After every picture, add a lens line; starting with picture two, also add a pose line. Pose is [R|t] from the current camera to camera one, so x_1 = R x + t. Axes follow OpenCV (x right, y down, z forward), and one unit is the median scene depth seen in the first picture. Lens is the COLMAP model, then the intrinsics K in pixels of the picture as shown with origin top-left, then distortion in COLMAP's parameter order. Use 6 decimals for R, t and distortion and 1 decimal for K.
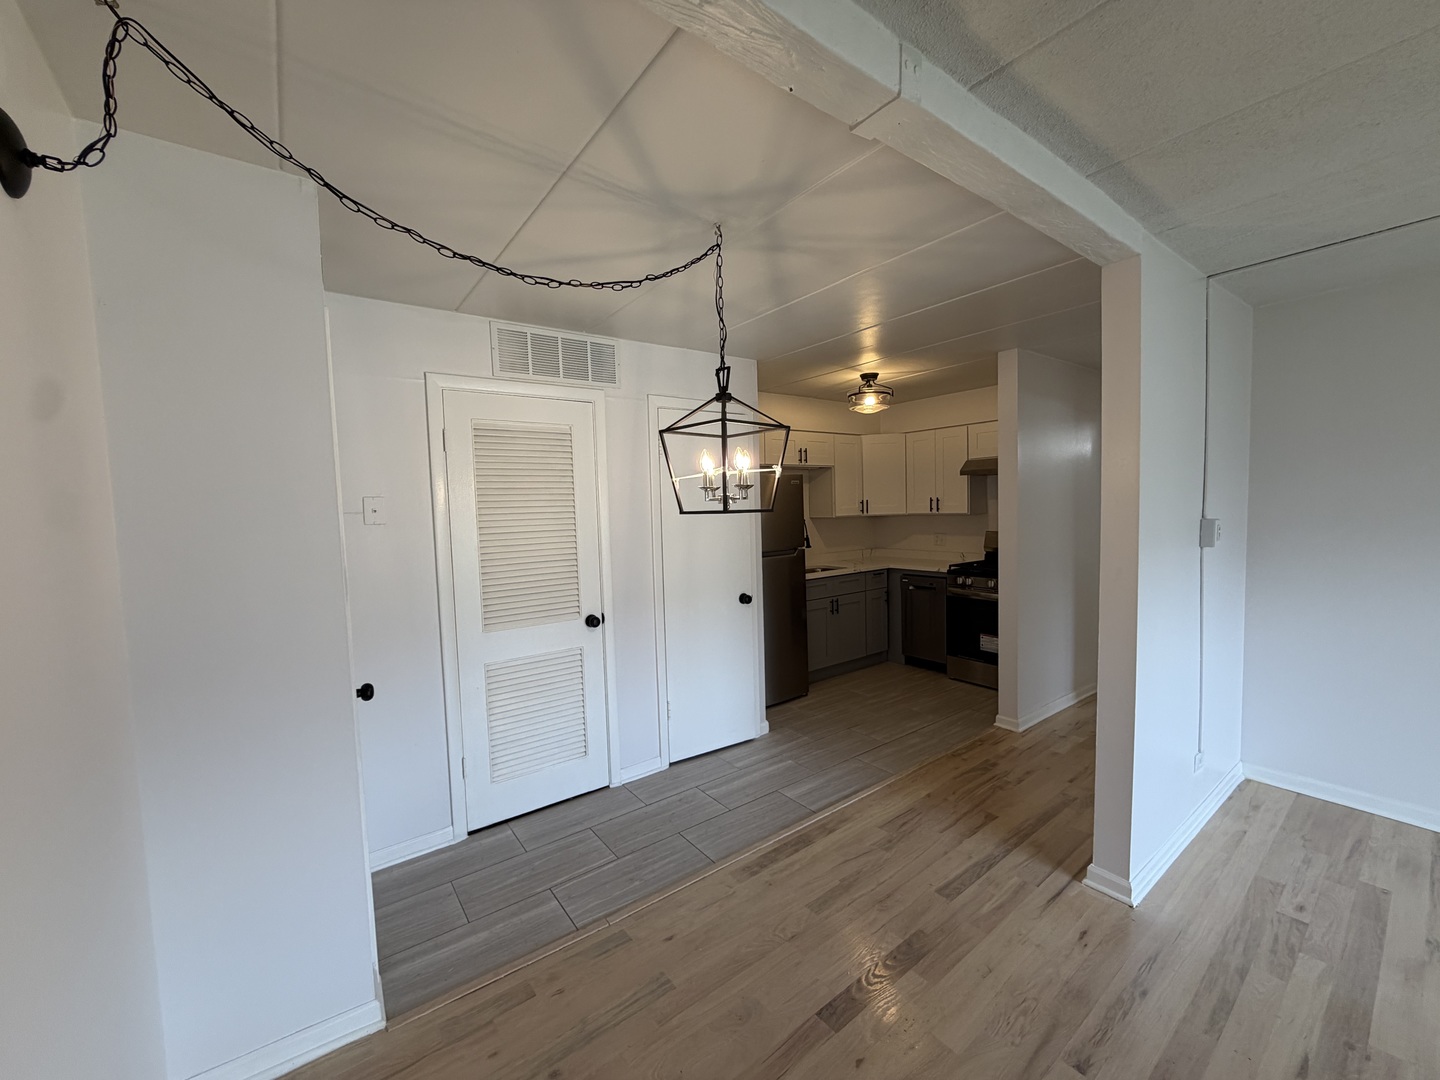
lens RADIAL K [[574.1, 0, 718.1], [0, 574.1, 538.1], [0, 0, 1]] dist [0.000657, 0.000325]
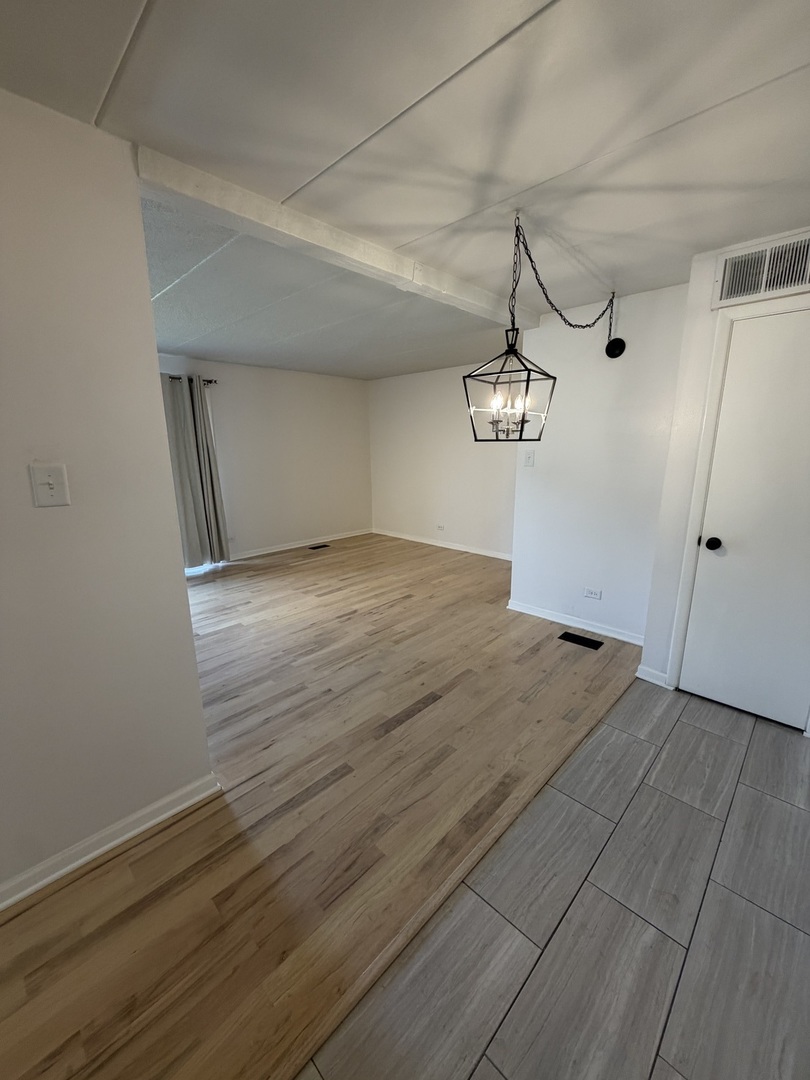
lens RADIAL K [[430.5, 0, 404.2], [0, 430.5, 533.3], [0, 0, 1]] dist [0.000657, 0.000325]
pose [[-0.987354, 0.068642, -0.142898, 0.367315], [0.028110, 0.962920, 0.268319, -0.100860], [0.156017, 0.260909, -0.952673, 1.741642]]
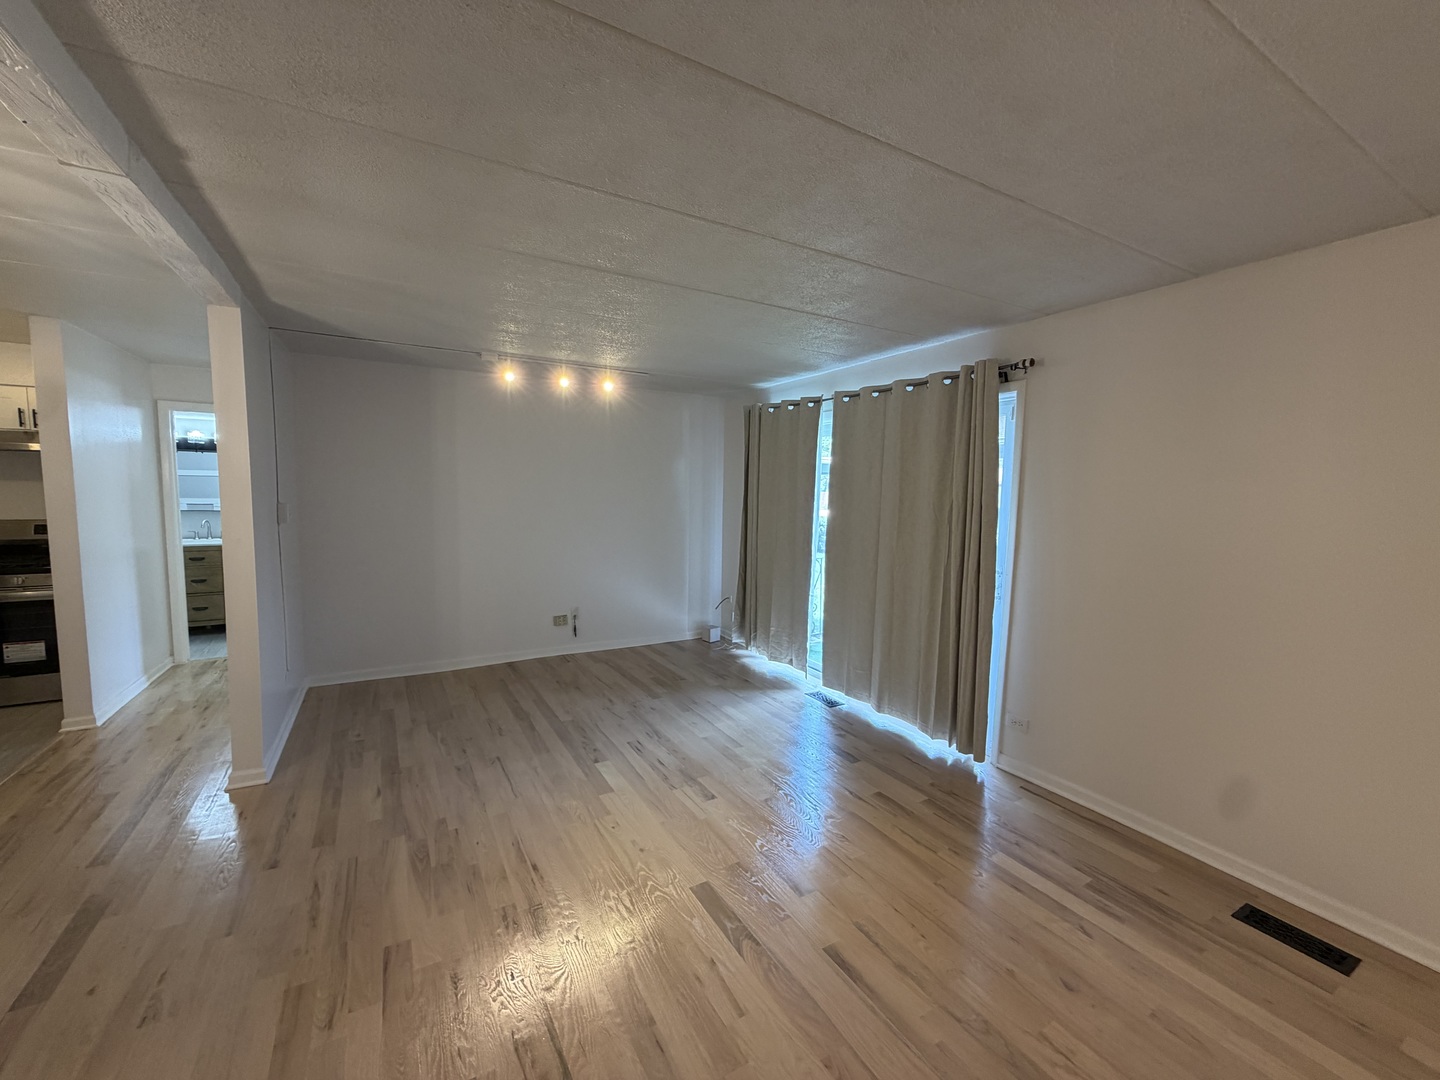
lens RADIAL K [[574.1, 0, 719.4], [0, 574.1, 535.4], [0, 0, 1]] dist [0.000657, 0.000325]
pose [[0.122113, -0.050567, 0.991227, -0.461077], [0.035657, 0.998280, 0.046535, 0.019883], [-0.991876, 0.029662, 0.123706, -0.253195]]
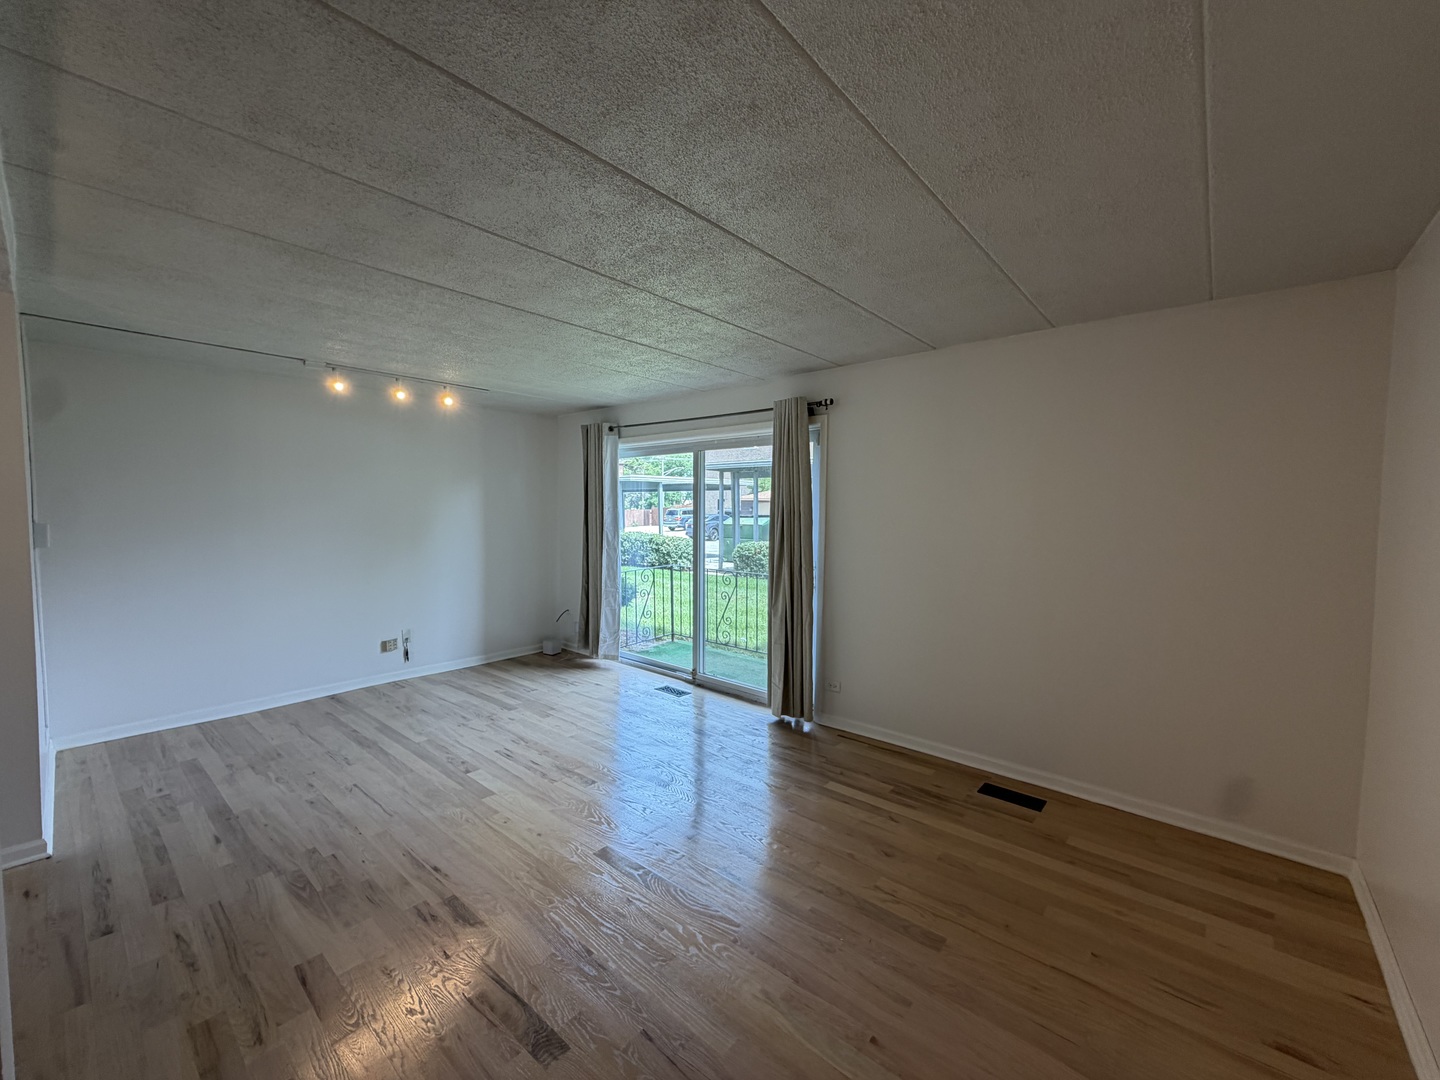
lens RADIAL K [[574.1, 0, 718.0], [0, 574.1, 533.5], [0, 0, 1]] dist [0.000657, 0.000325]
pose [[-0.211842, -0.015749, 0.977177, -0.646629], [0.055941, 0.998035, 0.028212, 0.033473], [-0.975702, 0.060641, -0.210545, -0.100122]]
